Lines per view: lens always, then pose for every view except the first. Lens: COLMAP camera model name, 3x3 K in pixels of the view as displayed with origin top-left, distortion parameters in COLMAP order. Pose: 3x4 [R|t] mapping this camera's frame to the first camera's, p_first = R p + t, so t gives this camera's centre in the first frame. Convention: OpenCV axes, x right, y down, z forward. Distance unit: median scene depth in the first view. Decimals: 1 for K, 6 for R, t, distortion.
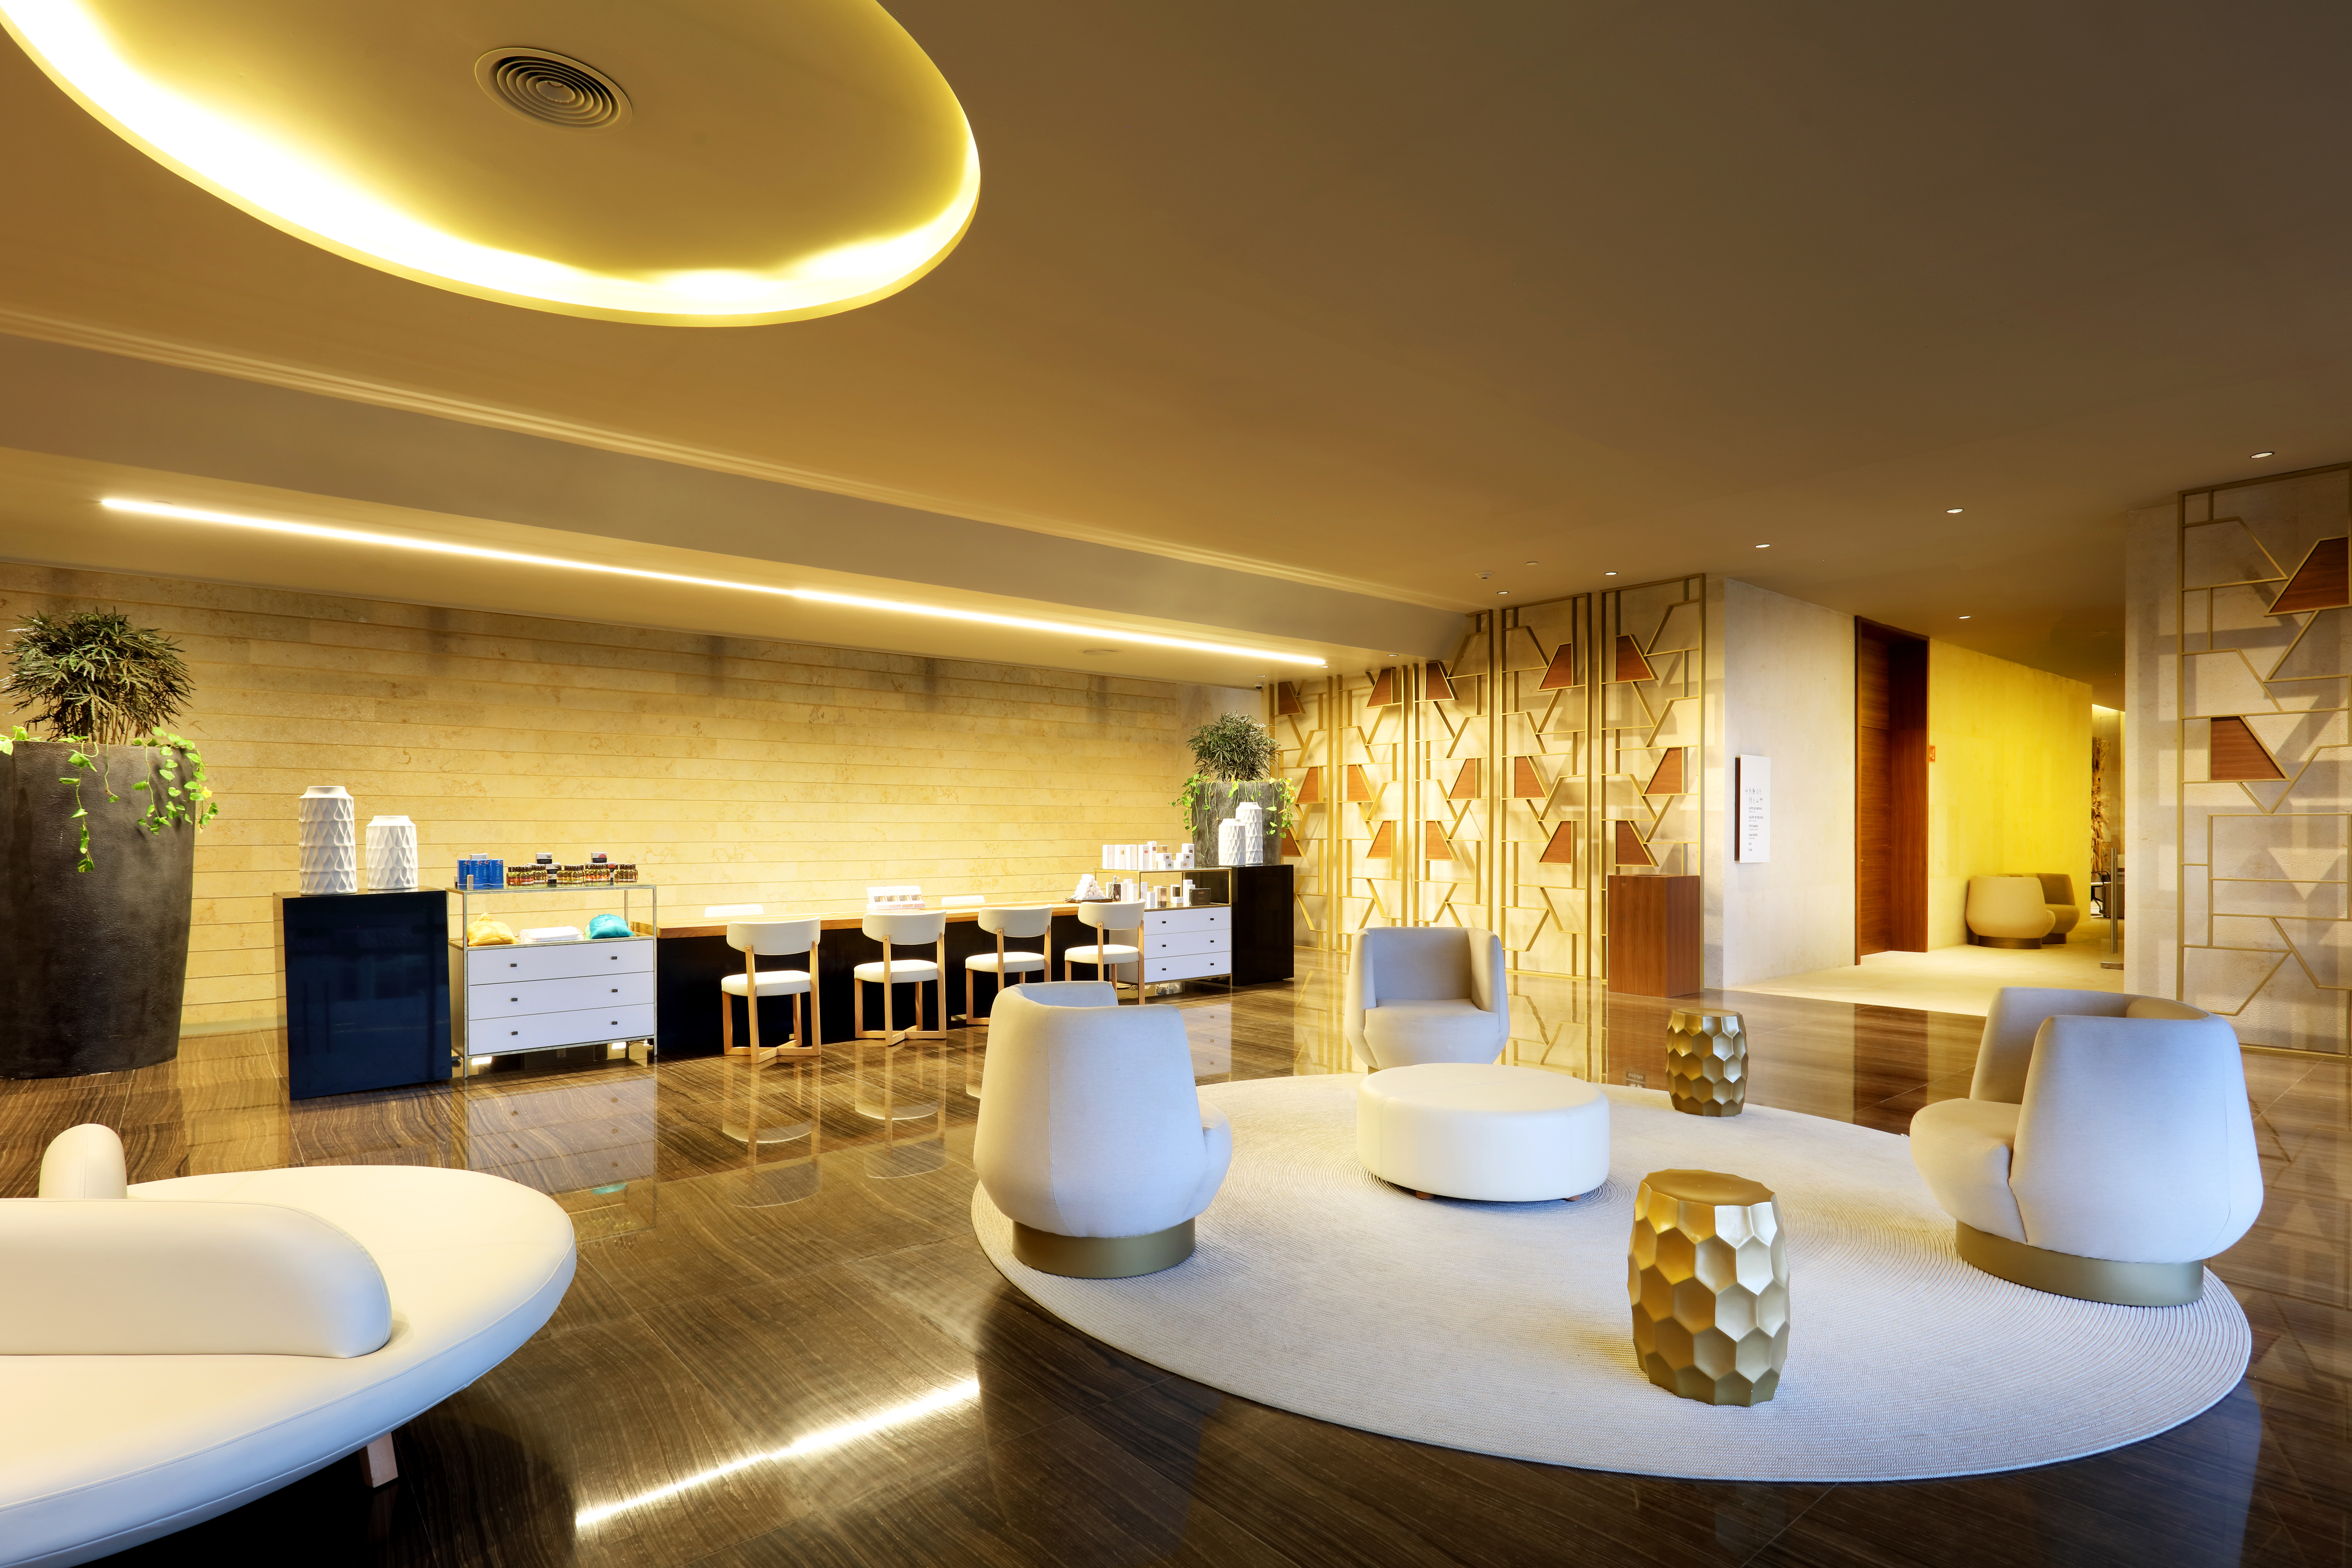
lens RADIAL K [[1215.5, 0, 1167.3], [0, 1215.5, 827.7], [0, 0, 1]] dist [0.002564, 0.001707]
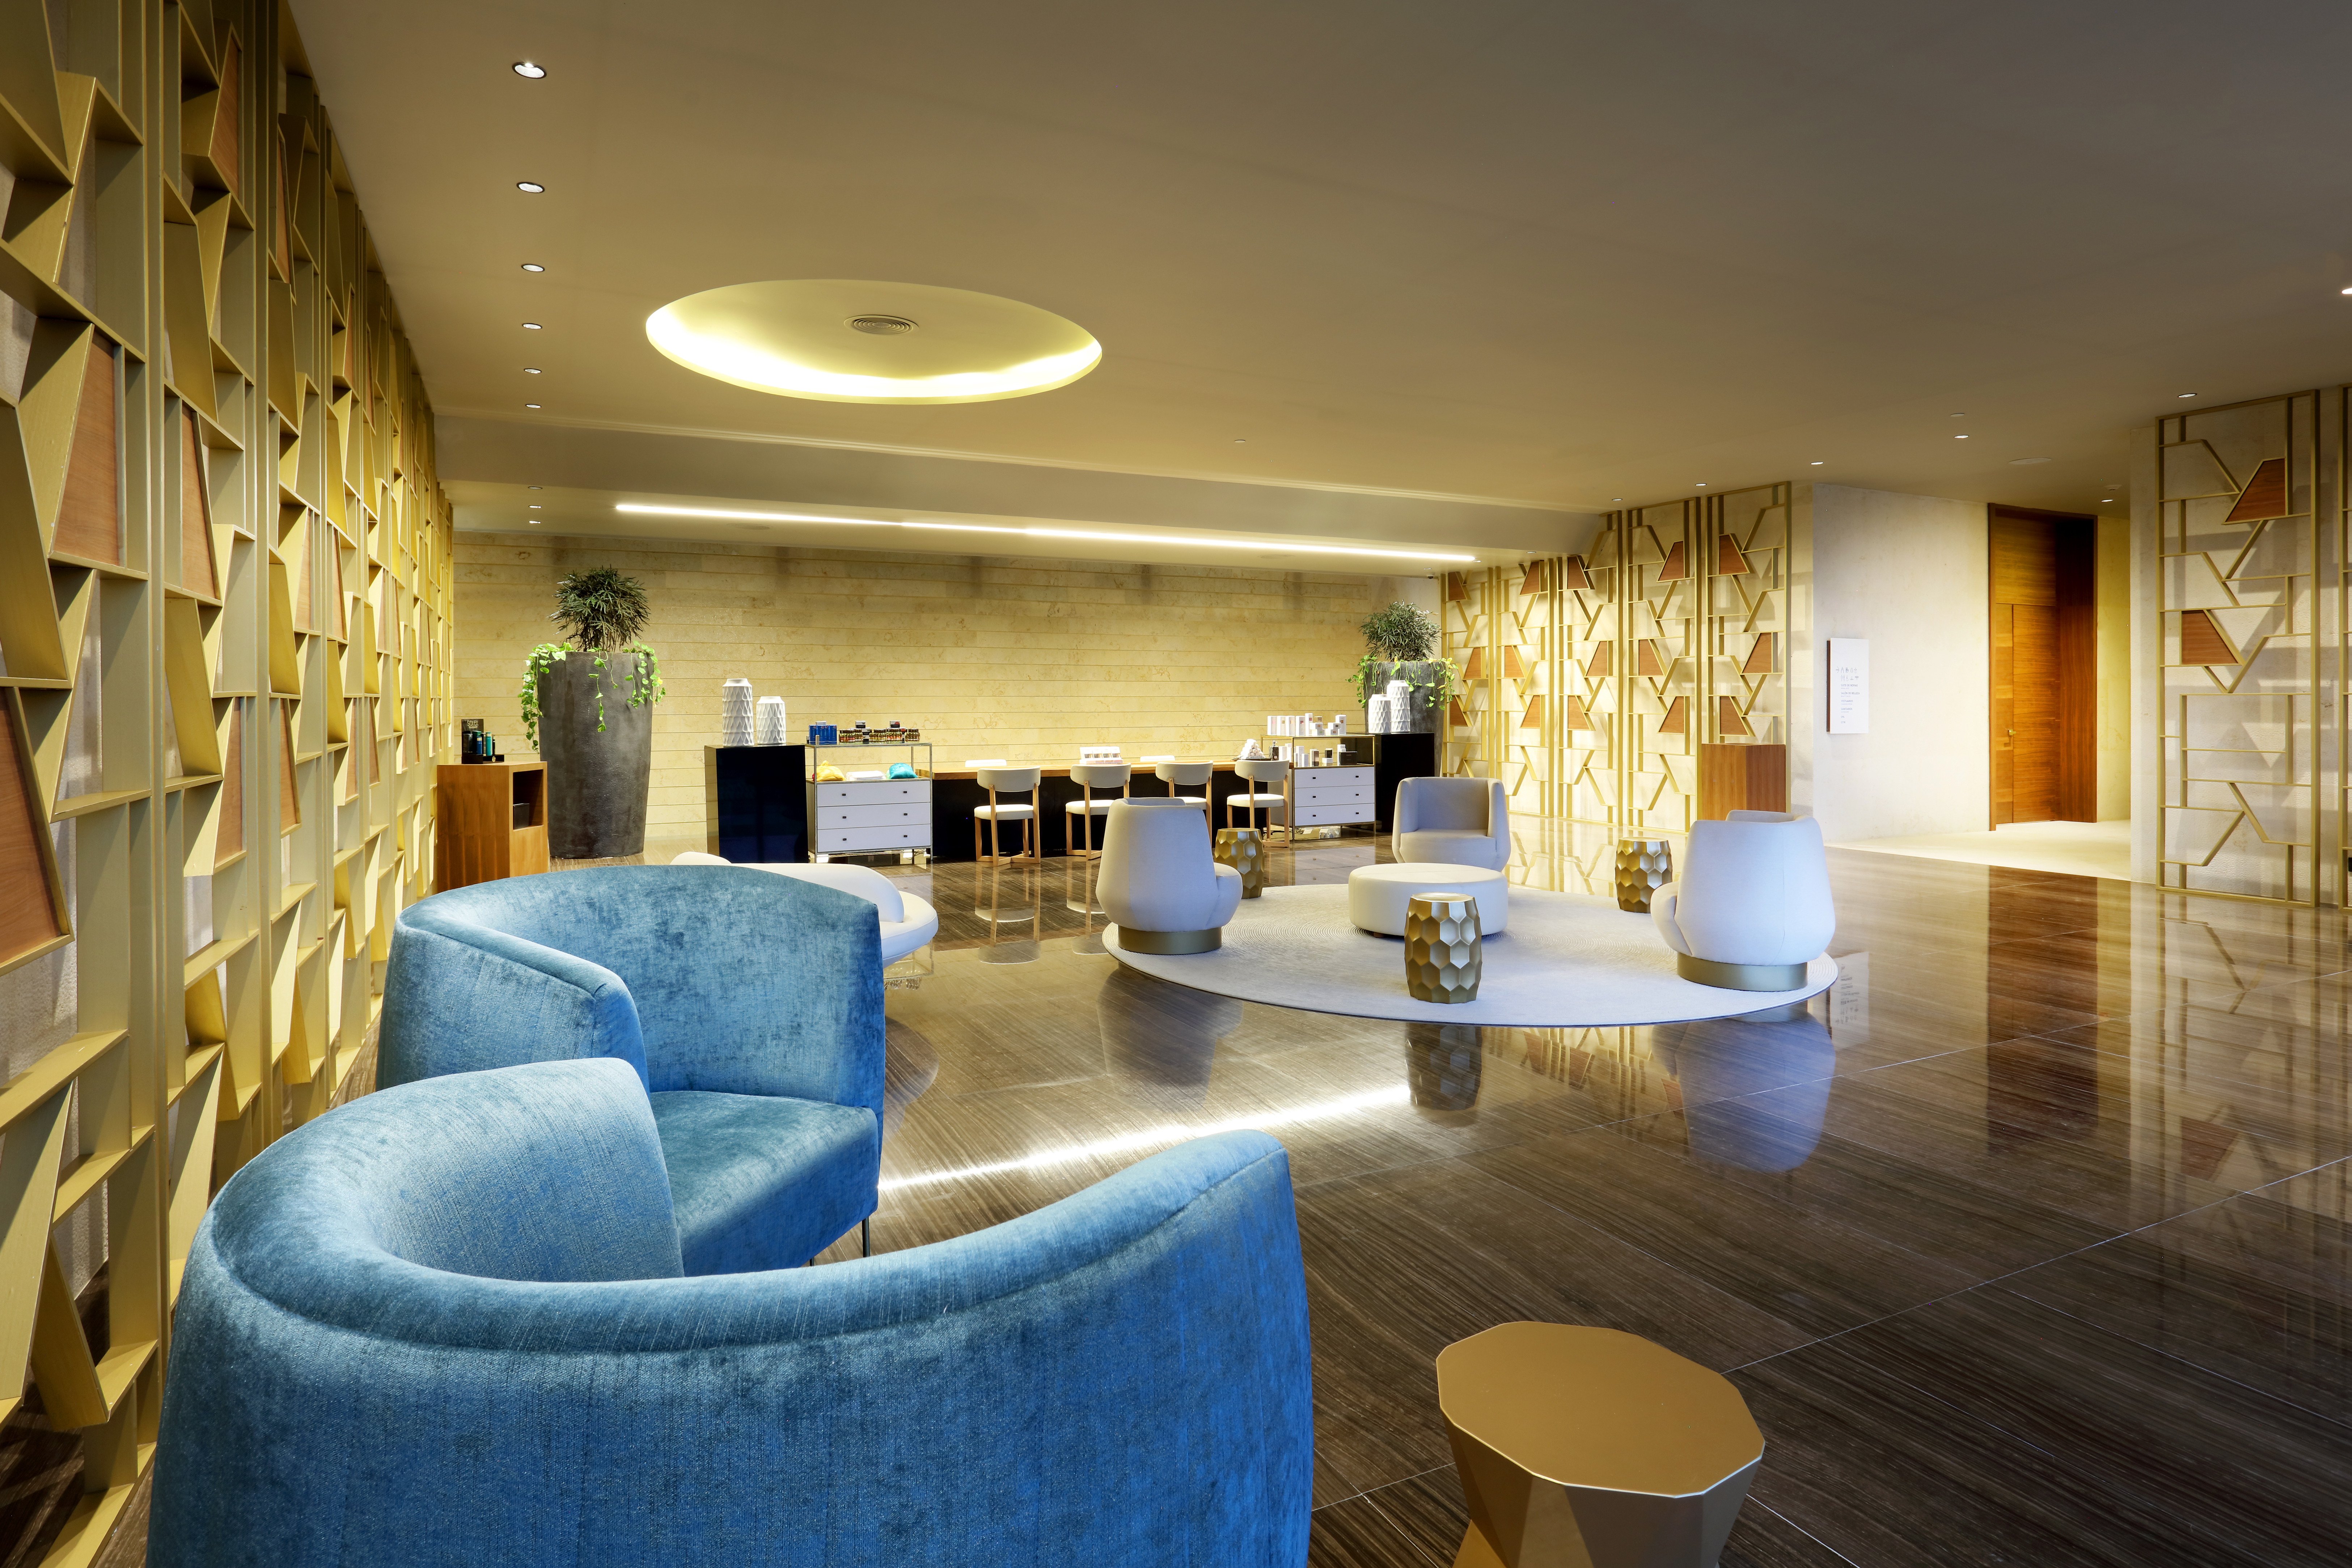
lens RADIAL K [[1234.8, 0, 1179.9], [0, 1234.8, 704.5], [0, 0, 1]] dist [-0.000910, 0.000016]
pose [[0.980125, 0.001424, -0.198376, 0.106261], [0.000007, 0.999974, 0.007214, -0.006390], [0.198382, -0.007072, 0.980099, -0.252528]]
